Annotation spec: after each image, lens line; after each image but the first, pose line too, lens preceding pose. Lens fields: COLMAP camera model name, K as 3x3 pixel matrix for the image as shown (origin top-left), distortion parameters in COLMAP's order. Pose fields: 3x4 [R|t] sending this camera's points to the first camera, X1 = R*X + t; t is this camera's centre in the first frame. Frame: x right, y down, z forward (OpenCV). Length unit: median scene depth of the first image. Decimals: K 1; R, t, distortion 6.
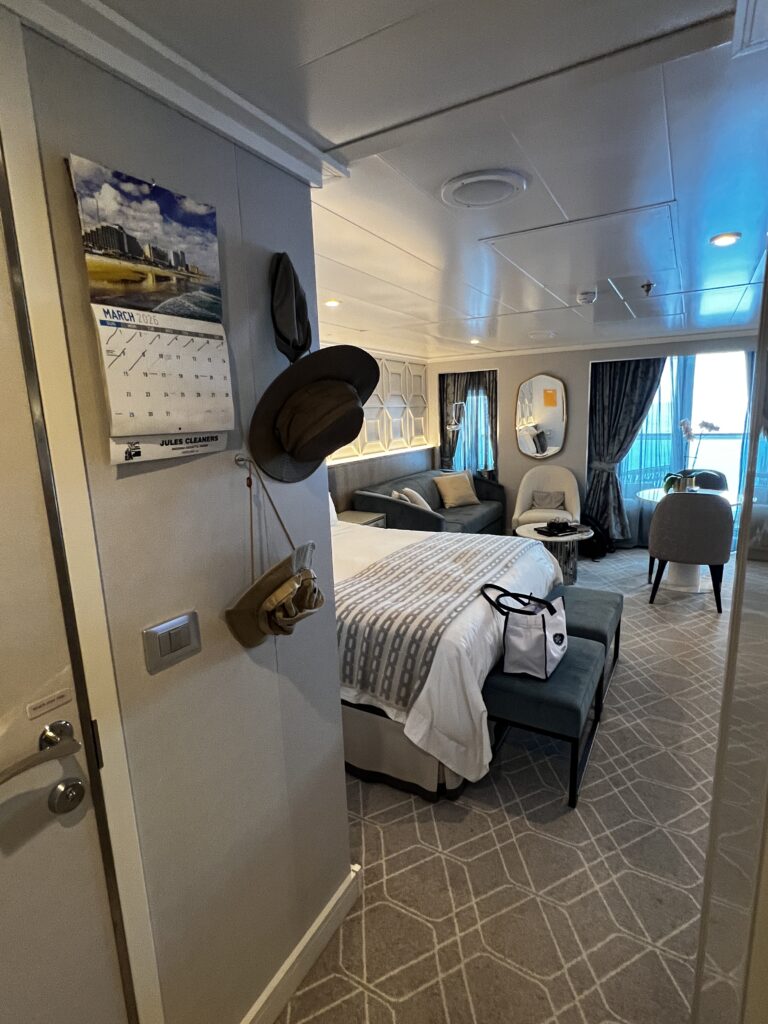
lens RADIAL K [[522.7, 0, 381.7], [0, 522.7, 513.4], [0, 0, 1]] dist [-0.002927, -0.000655]
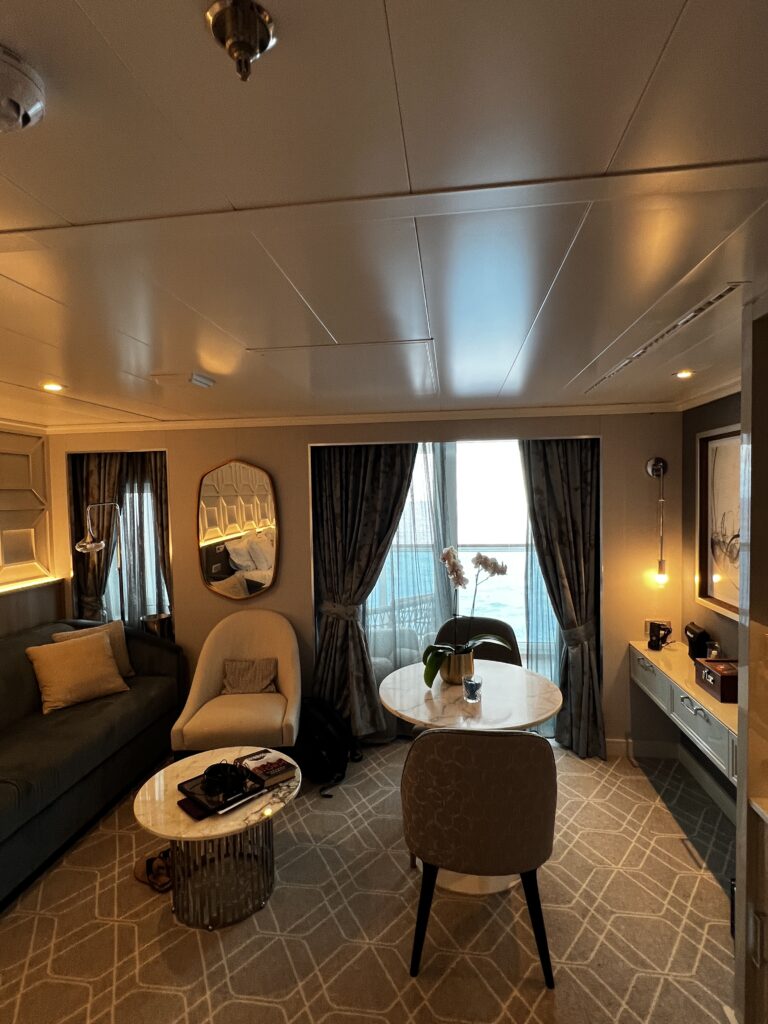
lens RADIAL K [[522.7, 0, 379.2], [0, 522.7, 512.3], [0, 0, 1]] dist [-0.002927, -0.000655]
pose [[0.925570, 0.005341, 0.378539, 0.274197], [0.057208, 0.986445, -0.153799, -0.124501], [-0.374229, 0.164007, 0.912718, 0.467775]]
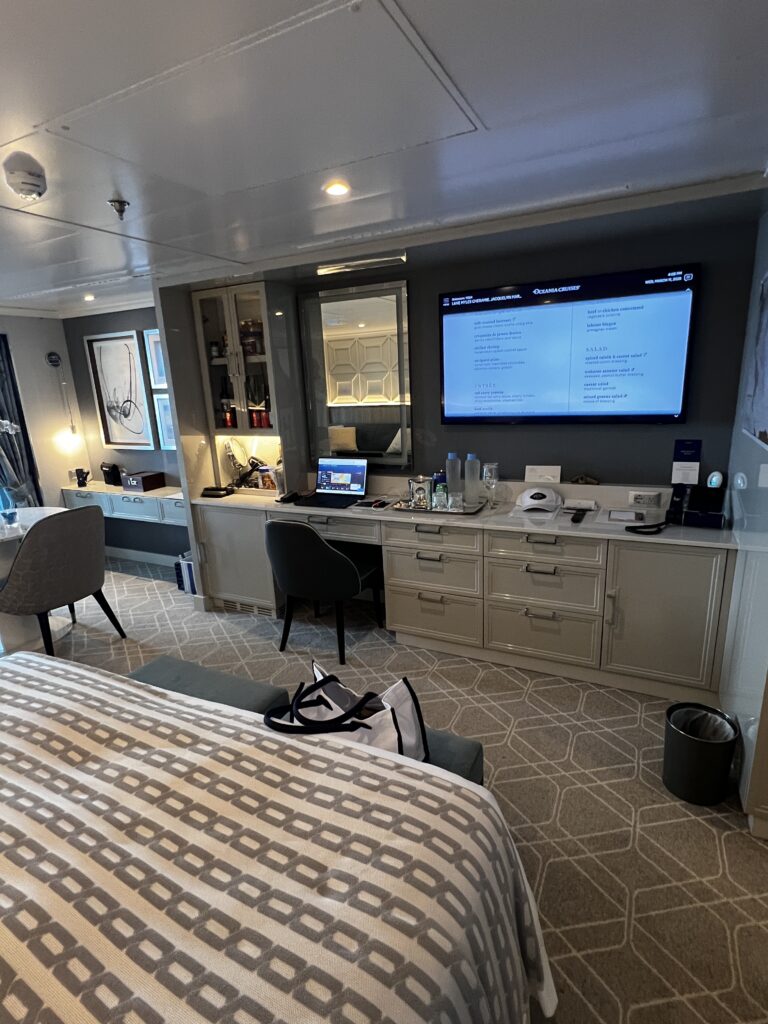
lens RADIAL K [[522.7, 0, 386.3], [0, 522.7, 513.3], [0, 0, 1]] dist [-0.002927, -0.000655]
pose [[-0.066846, -0.217038, 0.973872, -0.138536], [0.237547, 0.944527, 0.226803, -0.076509], [-0.969073, 0.246501, -0.011581, 0.441048]]
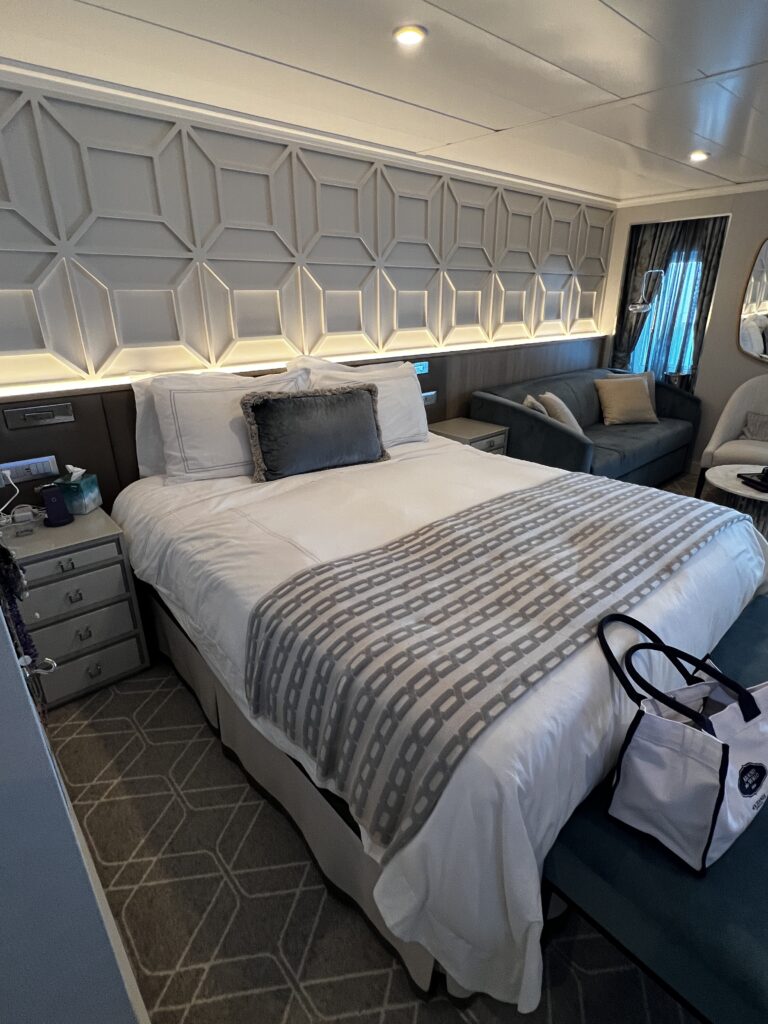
lens RADIAL K [[522.7, 0, 382.2], [0, 522.7, 512.7], [0, 0, 1]] dist [-0.002927, -0.000655]
pose [[0.948943, 0.147855, -0.278651, 0.059269], [-0.086939, 0.971723, 0.219536, -0.028018], [0.303231, -0.184102, 0.934964, 0.247021]]
